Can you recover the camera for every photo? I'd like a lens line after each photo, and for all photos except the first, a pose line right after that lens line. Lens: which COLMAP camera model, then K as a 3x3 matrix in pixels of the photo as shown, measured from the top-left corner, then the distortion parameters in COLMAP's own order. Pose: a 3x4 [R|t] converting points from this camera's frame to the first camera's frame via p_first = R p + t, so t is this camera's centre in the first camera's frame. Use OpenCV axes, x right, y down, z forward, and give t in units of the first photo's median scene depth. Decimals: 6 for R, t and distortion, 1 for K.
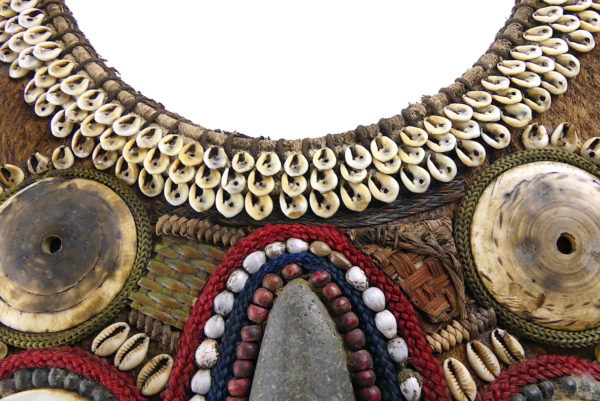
lens RADIAL K [[449.9, 0, 301.0], [0, 449.9, 205.3], [0, 0, 1]] dist [-0.037530, 0.023783]
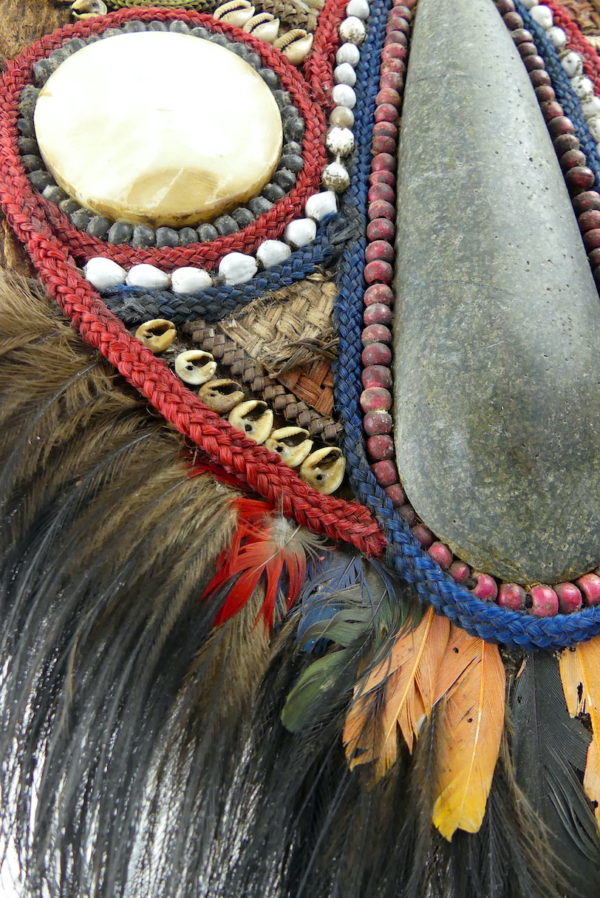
lens RADIAL K [[673.4, 0, 299.7], [0, 673.4, 458.1], [0, 0, 1]] dist [-0.037530, 0.023783]
pose [[0.983965, 0.028850, 0.176015, -0.482470], [-0.028025, 0.999581, -0.007173, 1.105186], [-0.176148, 0.002126, 0.984361, -0.258546]]
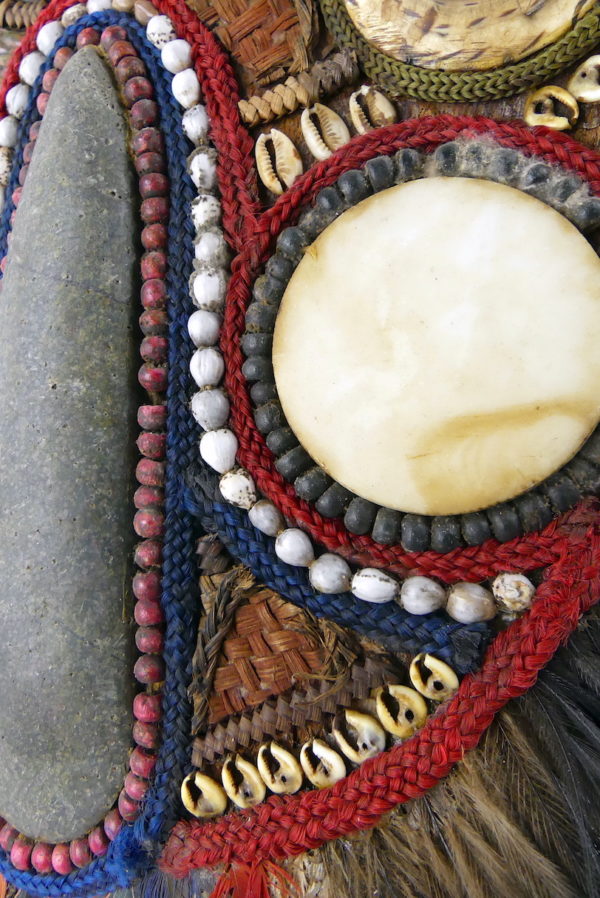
lens RADIAL K [[673.4, 0, 301.4], [0, 673.4, 450.0], [0, 0, 1]] dist [-0.037530, 0.023783]
pose [[0.932043, 0.062666, -0.356887, 0.678158], [0.047858, 0.955014, 0.292674, 0.452801], [0.359173, -0.289865, 0.887115, 0.008496]]
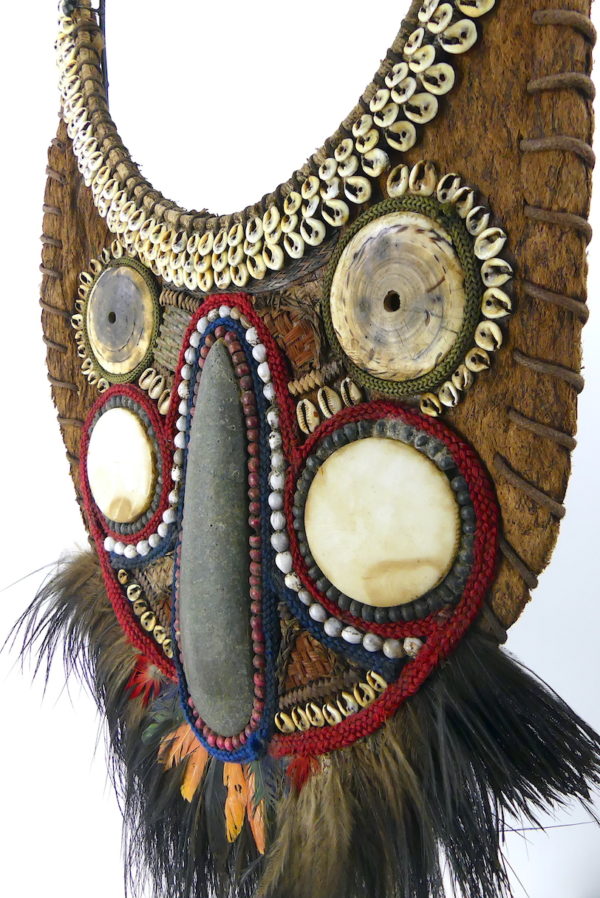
lens RADIAL K [[673.4, 0, 304.4], [0, 673.4, 456.7], [0, 0, 1]] dist [-0.037530, 0.023783]
pose [[0.773153, 0.092756, -0.627400, 1.389352], [0.179002, 0.917114, 0.356174, -0.169828], [0.608435, -0.387683, 0.692466, -0.345186]]
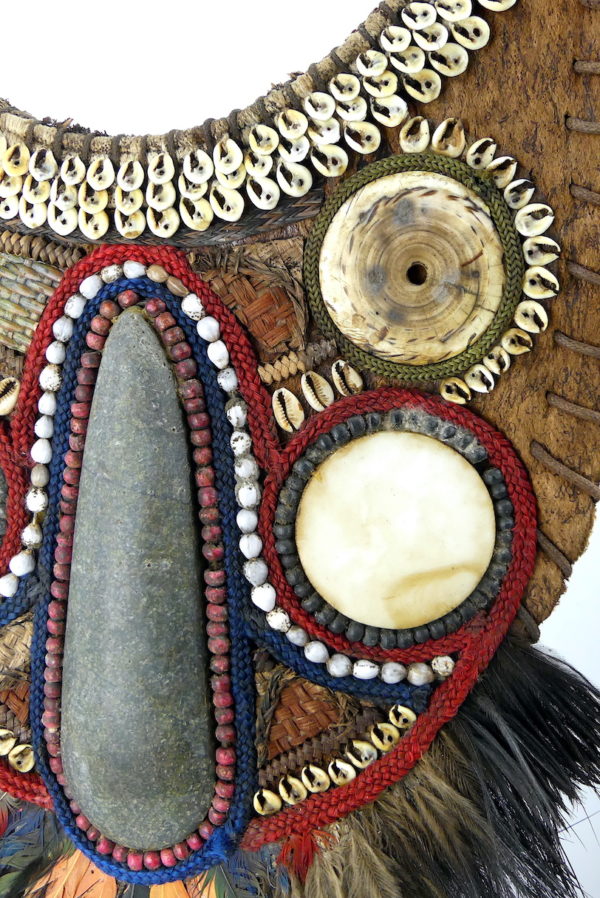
lens RADIAL K [[1086.9, 0, 304.4], [0, 1086.9, 463.1], [0, 0, 1]] dist [-0.061005, 0.000000]
pose [[0.992102, 0.029885, -0.121822, 0.616651], [0.026889, 0.897957, 0.439260, -0.517775], [0.122518, -0.439066, 0.890062, -1.108647]]
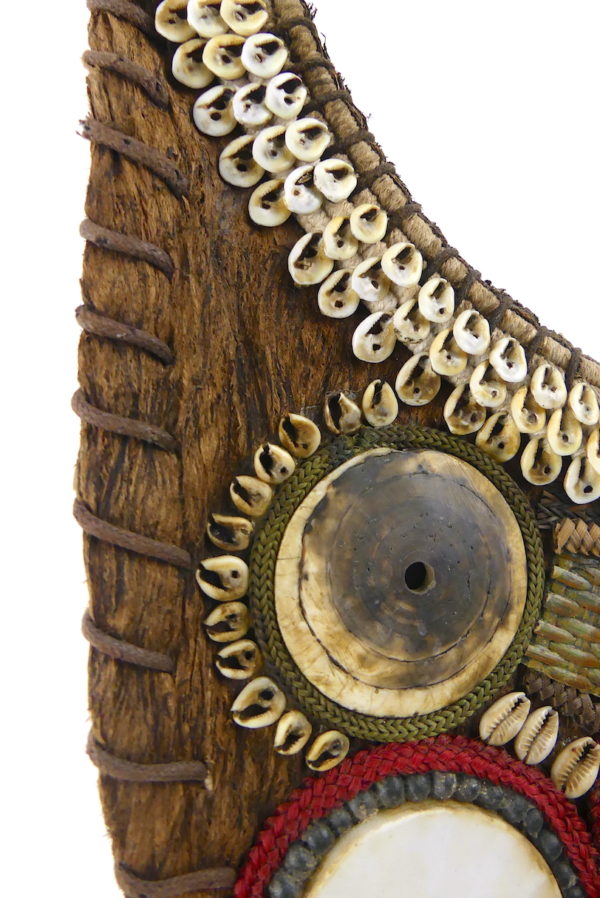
lens RADIAL K [[673.4, 0, 316.6], [0, 673.4, 448.6], [0, 0, 1]] dist [-0.037530, 0.023783]
pose [[0.971183, 0.041009, 0.234779, -0.902542], [-0.098540, 0.966036, 0.238880, -0.274086], [-0.217008, -0.255132, 0.942239, 0.234707]]
